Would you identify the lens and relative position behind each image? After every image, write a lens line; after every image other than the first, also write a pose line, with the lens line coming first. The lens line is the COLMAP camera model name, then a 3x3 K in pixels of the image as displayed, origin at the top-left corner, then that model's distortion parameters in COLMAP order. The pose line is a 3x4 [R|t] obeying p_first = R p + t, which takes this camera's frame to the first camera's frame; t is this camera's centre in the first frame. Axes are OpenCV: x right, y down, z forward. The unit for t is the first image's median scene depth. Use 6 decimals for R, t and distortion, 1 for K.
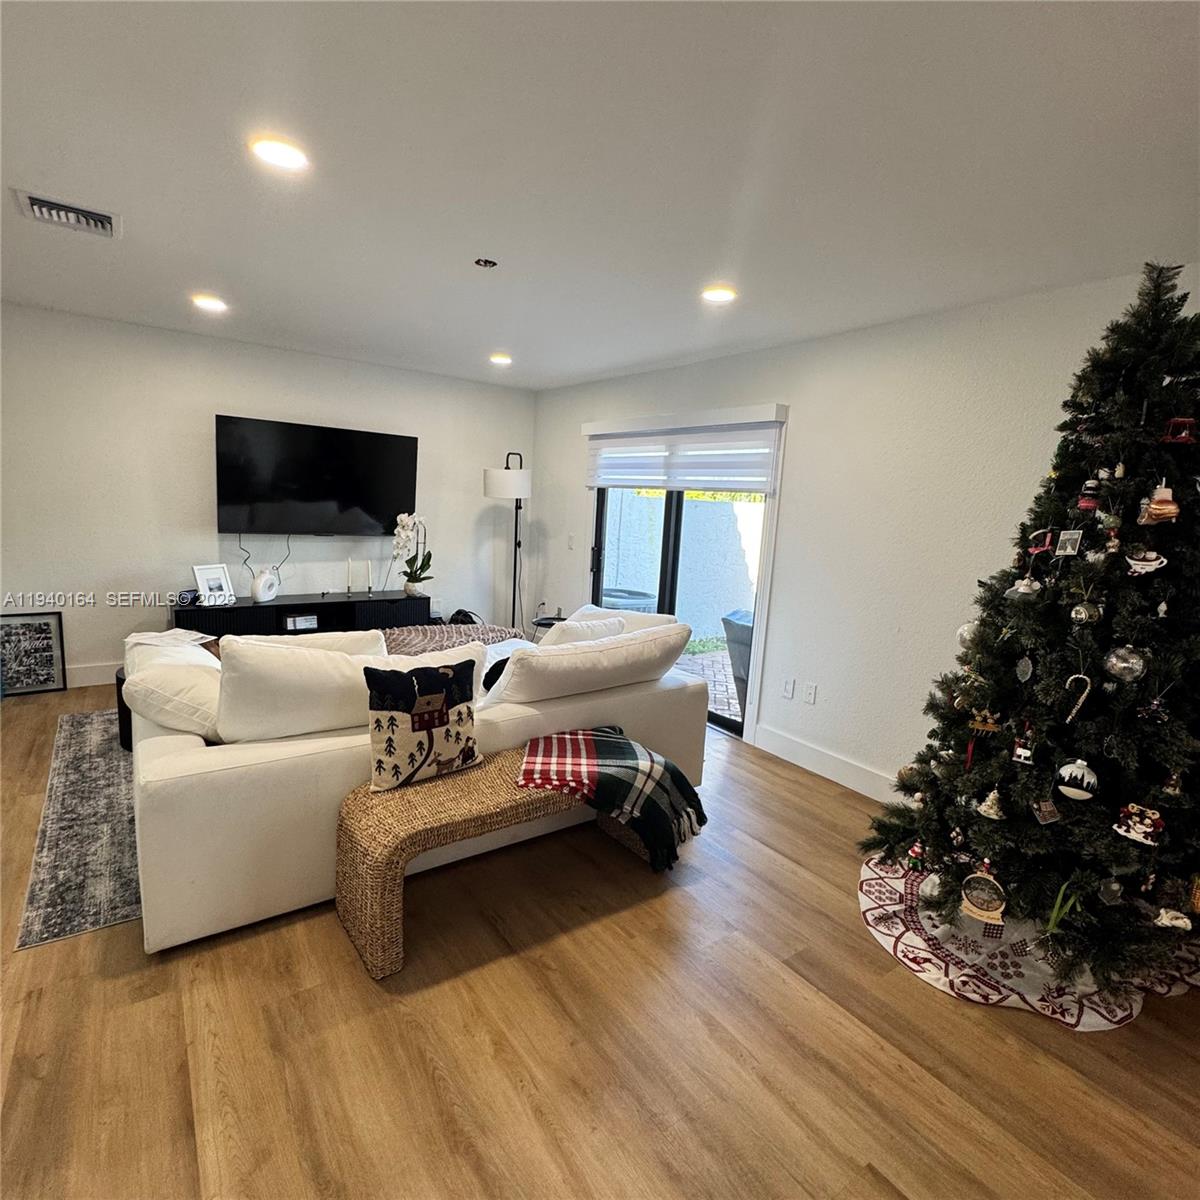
lens RADIAL K [[641.5, 0, 600.0], [0, 641.5, 600.0], [0, 0, 1]] dist [-0.000895, -0.000115]
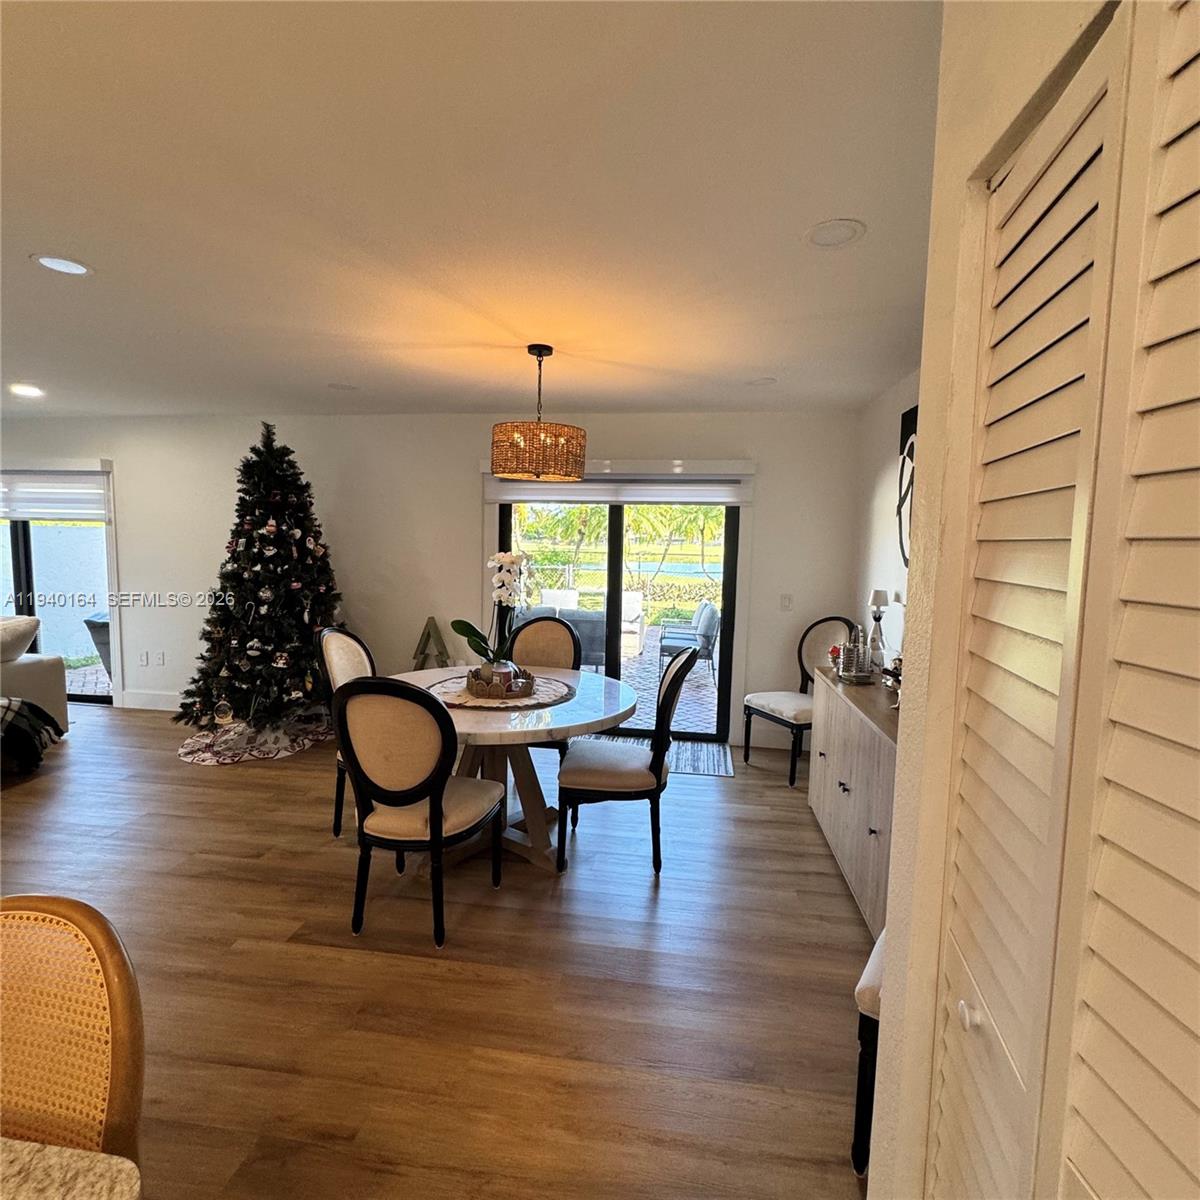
lens RADIAL K [[641.5, 0, 600.0], [0, 641.5, 600.0], [0, 0, 1]] dist [-0.000895, -0.000115]
pose [[0.688796, -0.107849, 0.716888, -0.019514], [0.128283, 0.991400, 0.025891, 0.155832], [-0.713515, 0.074131, 0.696708, -1.090479]]
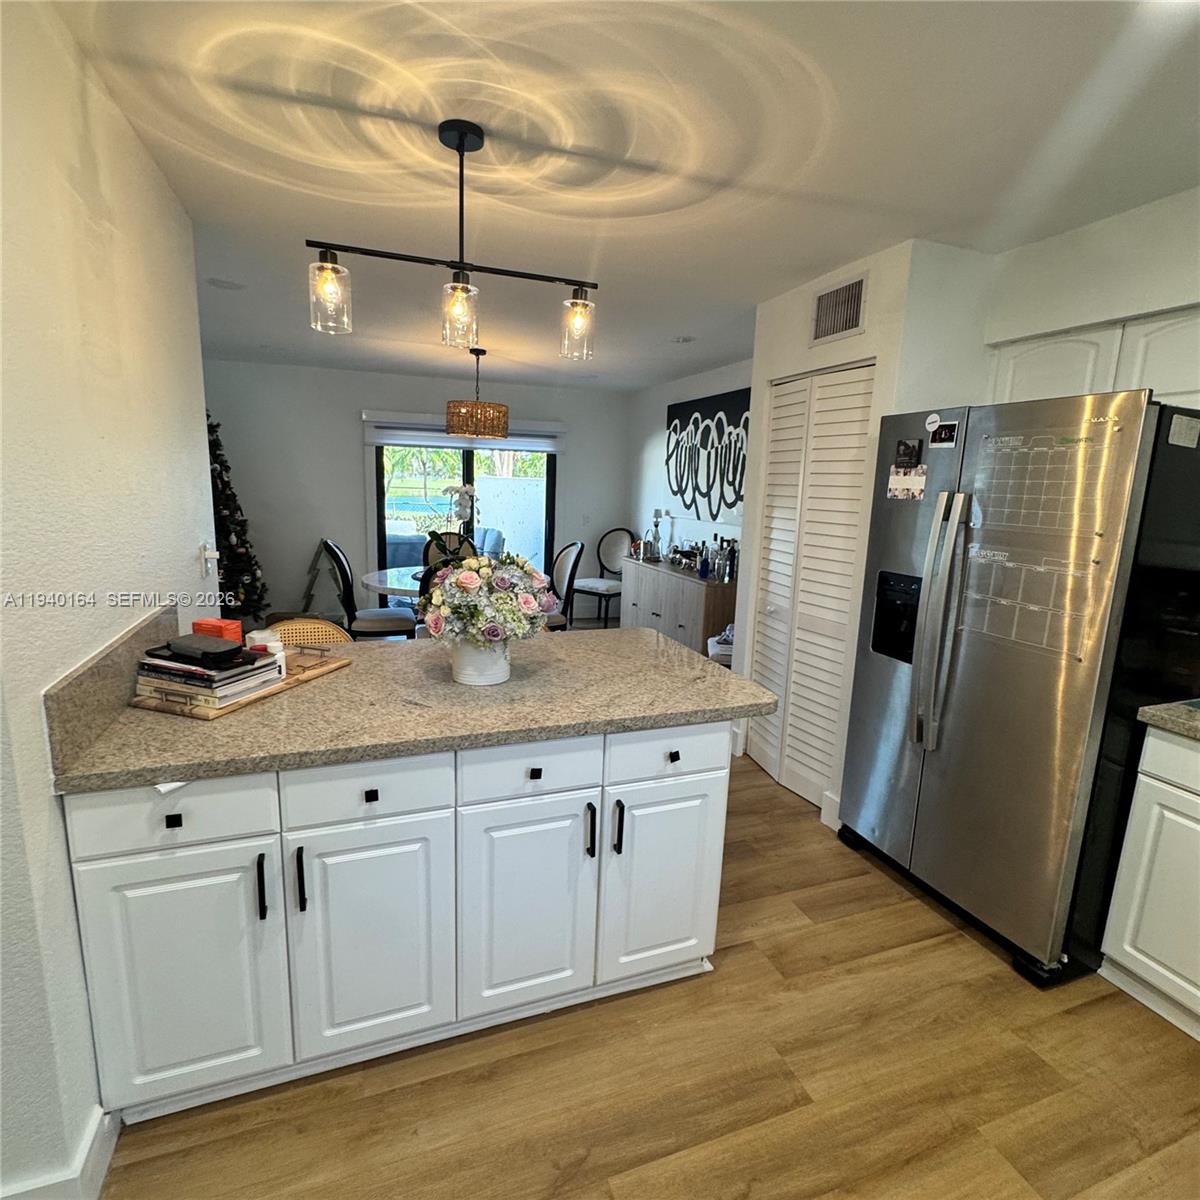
lens RADIAL K [[641.5, 0, 600.0], [0, 641.5, 600.0], [0, 0, 1]] dist [-0.000895, -0.000115]
pose [[0.268875, -0.219763, 0.937769, -1.015936], [0.129361, 0.973041, 0.190938, 0.091791], [-0.954448, 0.069973, 0.290055, -1.021098]]
